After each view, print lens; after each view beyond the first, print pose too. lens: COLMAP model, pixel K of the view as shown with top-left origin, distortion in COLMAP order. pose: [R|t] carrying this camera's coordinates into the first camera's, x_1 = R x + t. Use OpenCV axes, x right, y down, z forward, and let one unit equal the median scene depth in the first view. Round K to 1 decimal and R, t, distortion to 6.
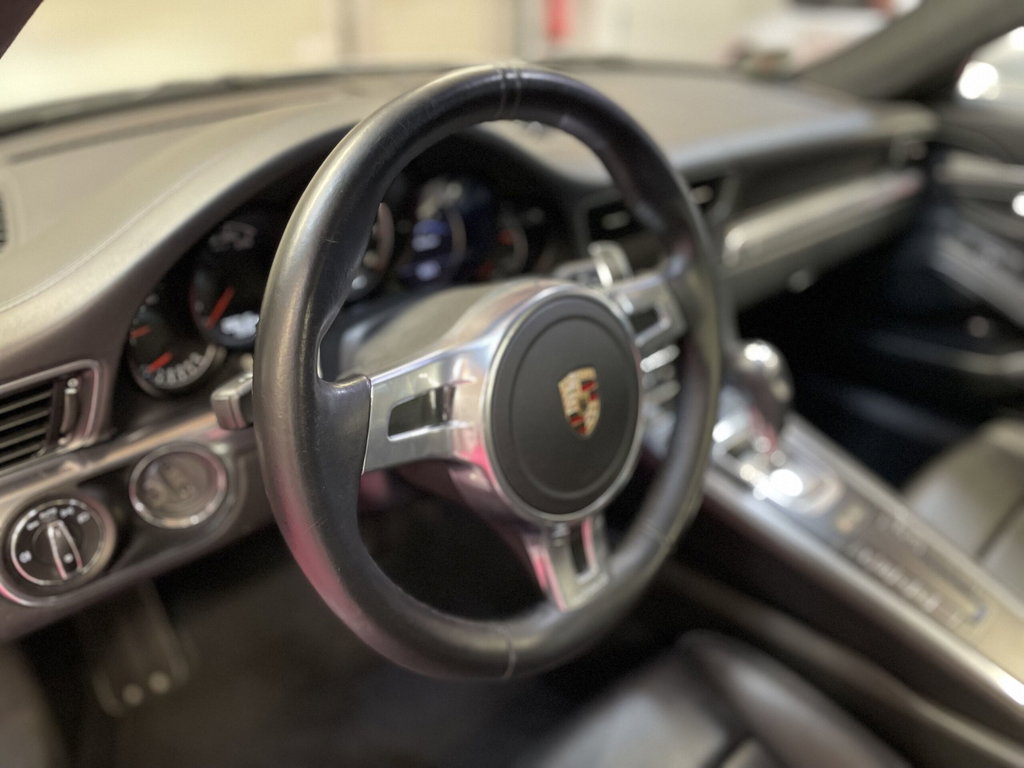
lens RADIAL K [[776.4, 0, 512.0], [0, 776.4, 384.0], [0, 0, 1]] dist [-0.000932, -0.002289]
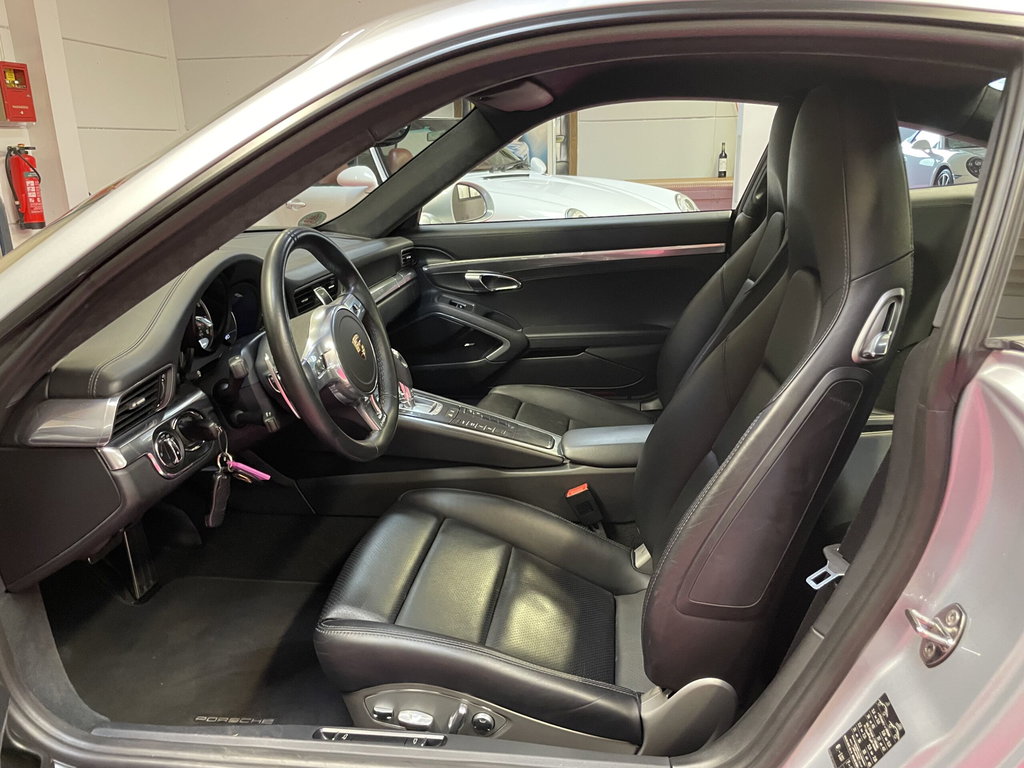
lens RADIAL K [[776.4, 0, 512.0], [0, 776.4, 384.0], [0, 0, 1]] dist [-0.000932, -0.002289]
pose [[0.785112, -0.214643, 0.580972, -0.430202], [0.316613, 0.945291, -0.078621, 0.207438], [-0.532312, 0.245669, 0.810118, -0.551042]]
